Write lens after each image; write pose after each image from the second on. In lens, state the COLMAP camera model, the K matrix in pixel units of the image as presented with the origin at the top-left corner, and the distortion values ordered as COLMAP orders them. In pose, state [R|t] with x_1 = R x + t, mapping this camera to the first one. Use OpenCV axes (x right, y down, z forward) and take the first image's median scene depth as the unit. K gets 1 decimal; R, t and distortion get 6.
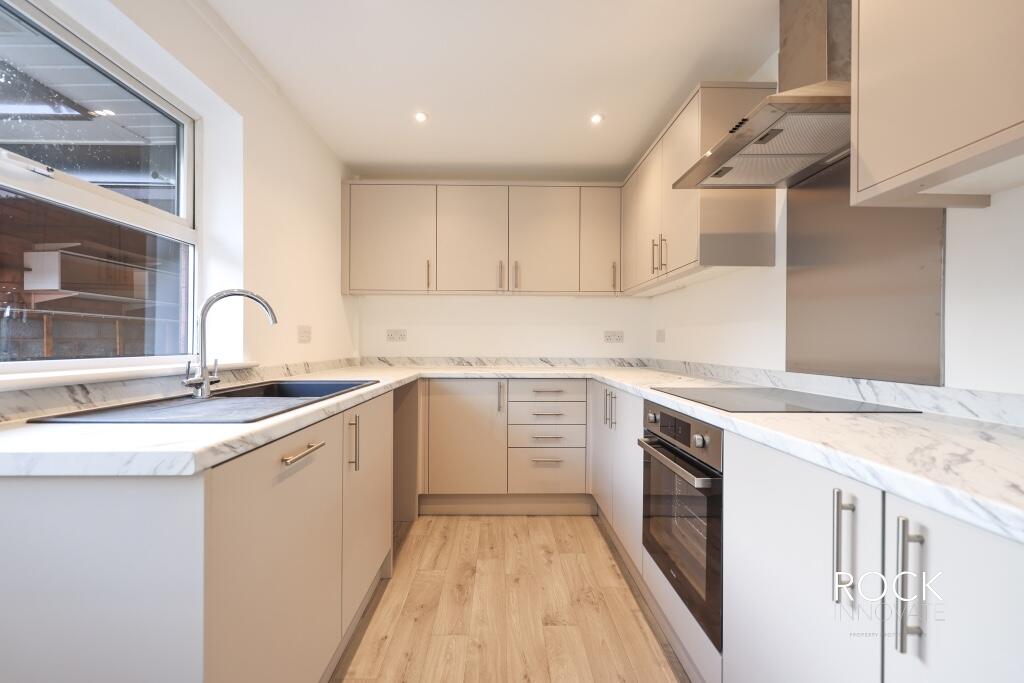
lens RADIAL K [[408.6, 0, 511.2], [0, 408.6, 344.1], [0, 0, 1]] dist [0.003032, 0.000088]
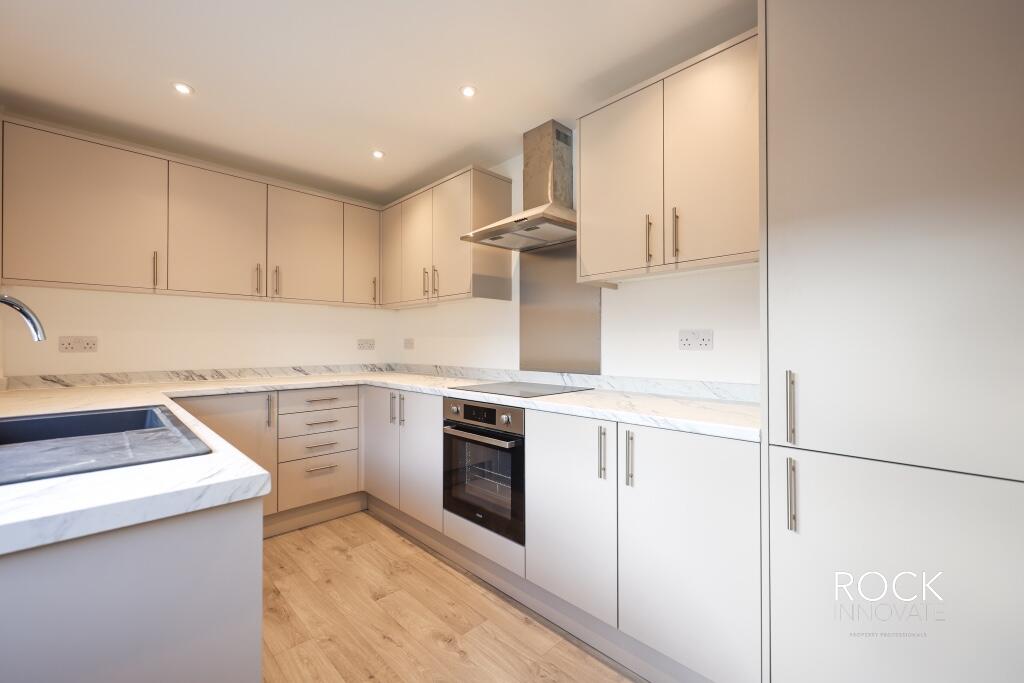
lens RADIAL K [[413.3, 0, 510.2], [0, 413.3, 343.1], [0, 0, 1]] dist [0.000143, -0.000051]
pose [[0.726408, -0.002853, 0.687257, -0.377553], [0.005466, 0.999984, -0.001626, -0.029618], [-0.687242, 0.004938, 0.726412, -0.094314]]
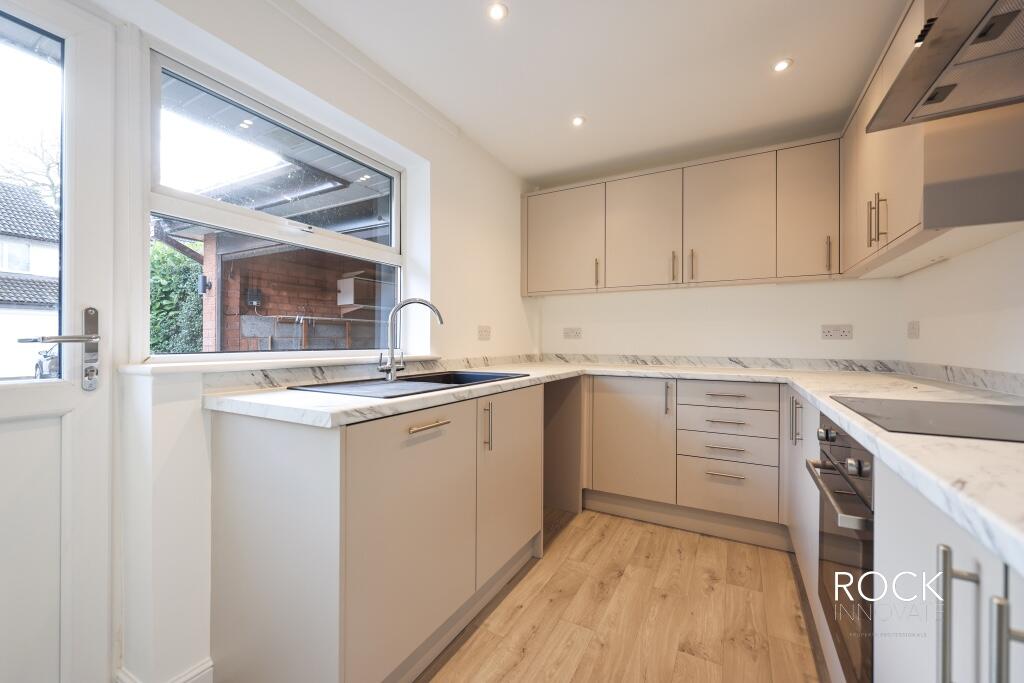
lens RADIAL K [[415.2, 0, 512.0], [0, 415.2, 341.5], [0, 0, 1]] dist [0.002573, 0.000129]
pose [[0.866876, -0.001168, -0.498523, 0.186300], [-0.000548, 0.999994, -0.003297, 0.005157], [0.498524, 0.003131, 0.866870, 0.012185]]
